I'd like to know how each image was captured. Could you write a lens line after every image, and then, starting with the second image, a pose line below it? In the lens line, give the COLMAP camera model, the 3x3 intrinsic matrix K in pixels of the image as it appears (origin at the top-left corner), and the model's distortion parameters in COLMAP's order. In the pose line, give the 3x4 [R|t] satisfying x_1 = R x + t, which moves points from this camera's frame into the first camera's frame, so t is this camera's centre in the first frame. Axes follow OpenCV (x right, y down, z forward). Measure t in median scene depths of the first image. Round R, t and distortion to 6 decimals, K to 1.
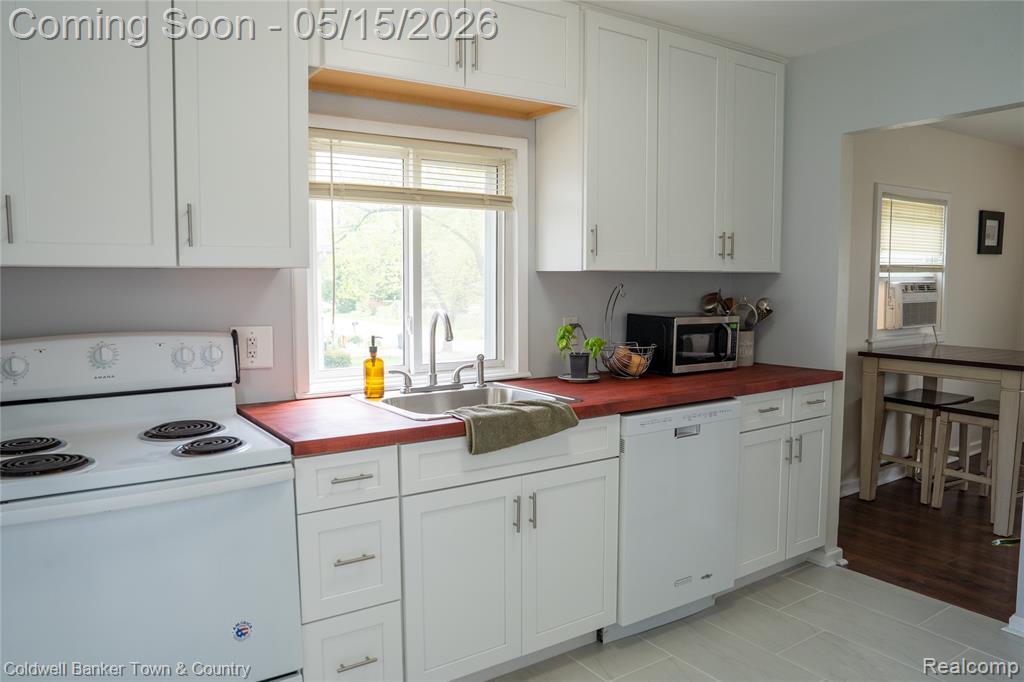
lens RADIAL K [[734.2, 0, 508.3], [0, 734.2, 348.1], [0, 0, 1]] dist [-0.121357, 0.101253]
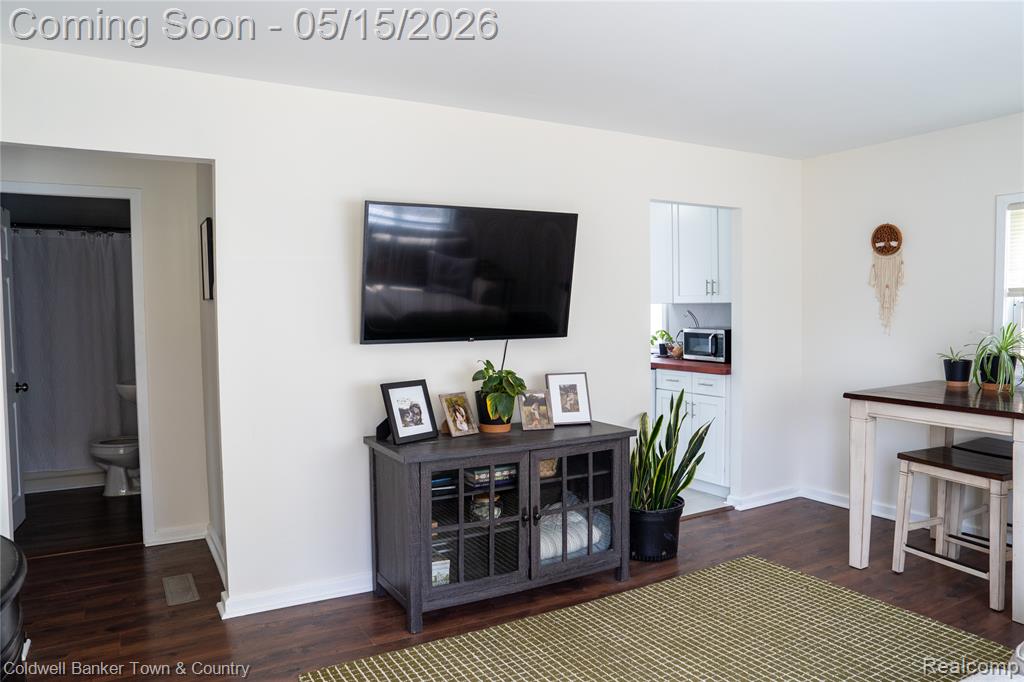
lens RADIAL K [[734.2, 0, 508.3], [0, 734.2, 348.1], [0, 0, 1]] dist [-0.121357, 0.101253]
pose [[-0.060082, 0.055363, -0.996657, 2.135458], [-0.083470, 0.994685, 0.060285, -0.067041], [0.994697, 0.086813, -0.055142, 0.675938]]
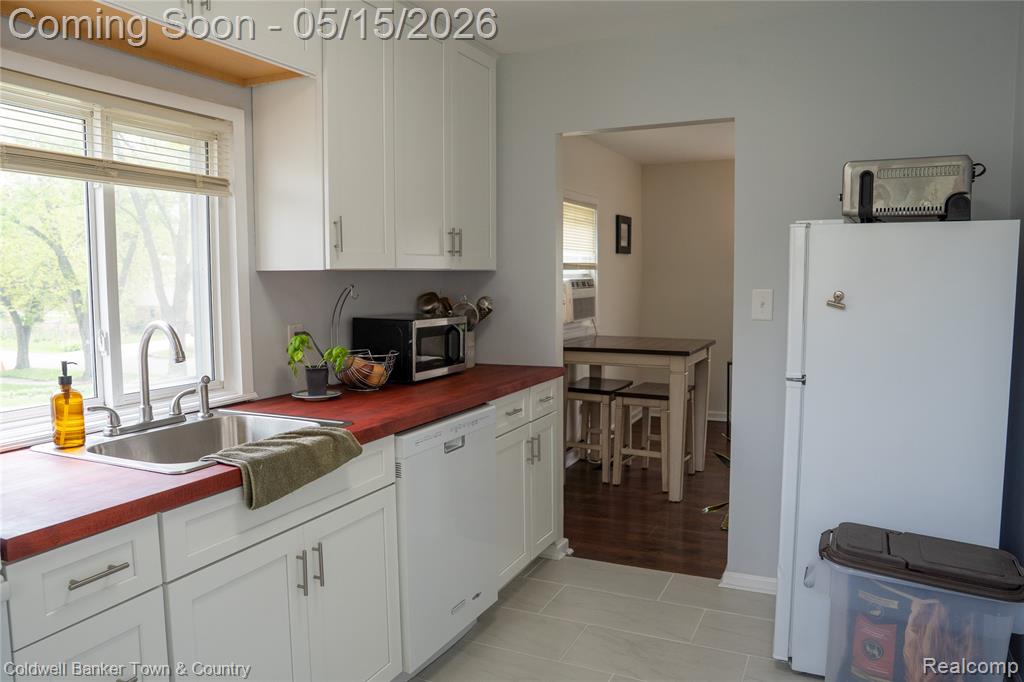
lens RADIAL K [[734.2, 0, 508.3], [0, 734.2, 348.1], [0, 0, 1]] dist [-0.121357, 0.101253]
pose [[0.863112, -0.052202, 0.502307, -0.134981], [0.052239, 0.998536, 0.014011, -0.014171], [-0.502303, 0.014146, 0.864576, 0.151685]]
